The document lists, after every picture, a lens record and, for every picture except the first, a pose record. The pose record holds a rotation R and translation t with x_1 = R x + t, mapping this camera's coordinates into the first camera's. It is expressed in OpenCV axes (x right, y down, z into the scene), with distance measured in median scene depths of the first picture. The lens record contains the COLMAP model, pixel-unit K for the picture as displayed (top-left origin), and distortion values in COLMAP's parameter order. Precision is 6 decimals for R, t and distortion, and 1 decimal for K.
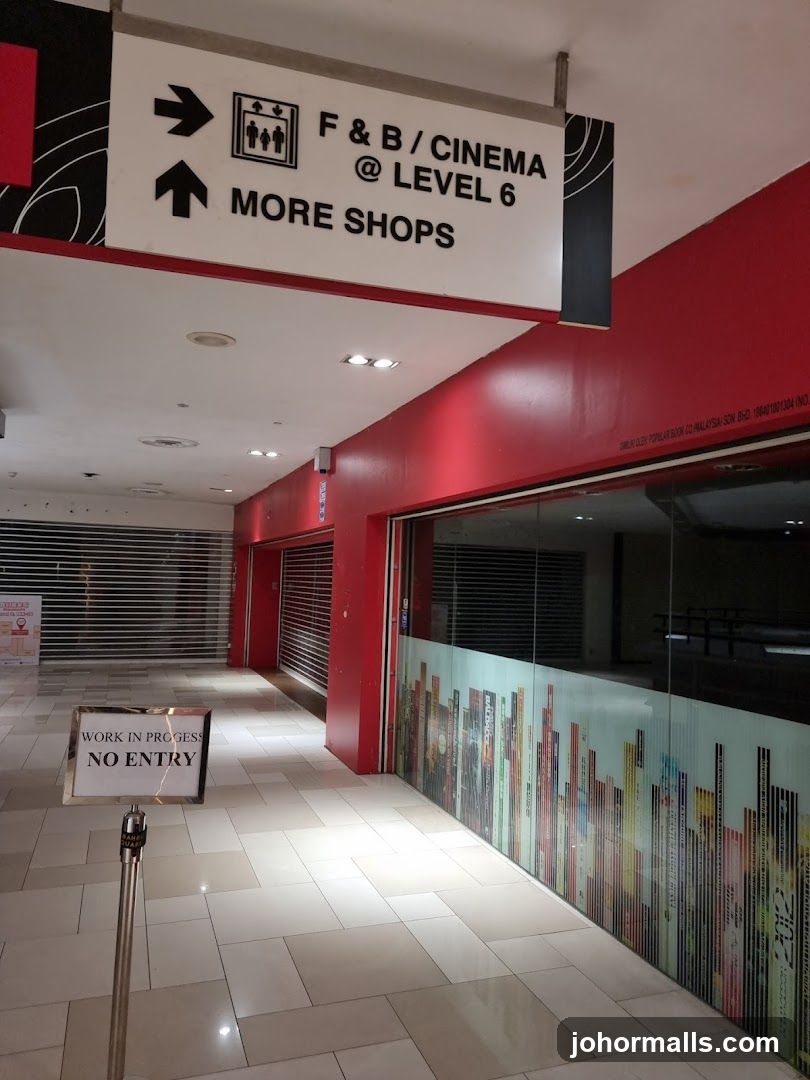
lens RADIAL K [[796.3, 0, 370.8], [0, 796.3, 540.1], [0, 0, 1]] dist [0.031230, -0.005491]
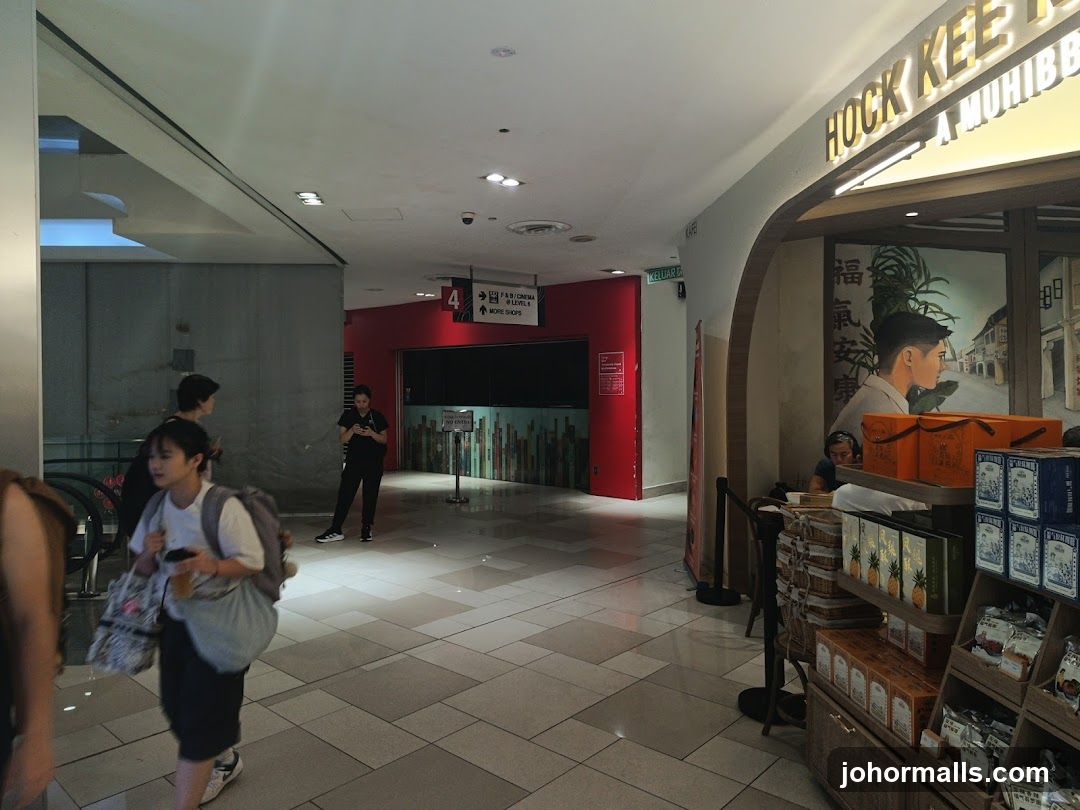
lens RADIAL K [[796.3, 0, 541.2], [0, 796.3, 400.1], [0, 0, 1]] dist [0.031230, -0.005491]
pose [[0.887150, -0.047035, 0.459078, -1.438324], [0.010756, 0.996630, 0.081323, -0.147146], [-0.461355, -0.067208, 0.884666, -2.438506]]
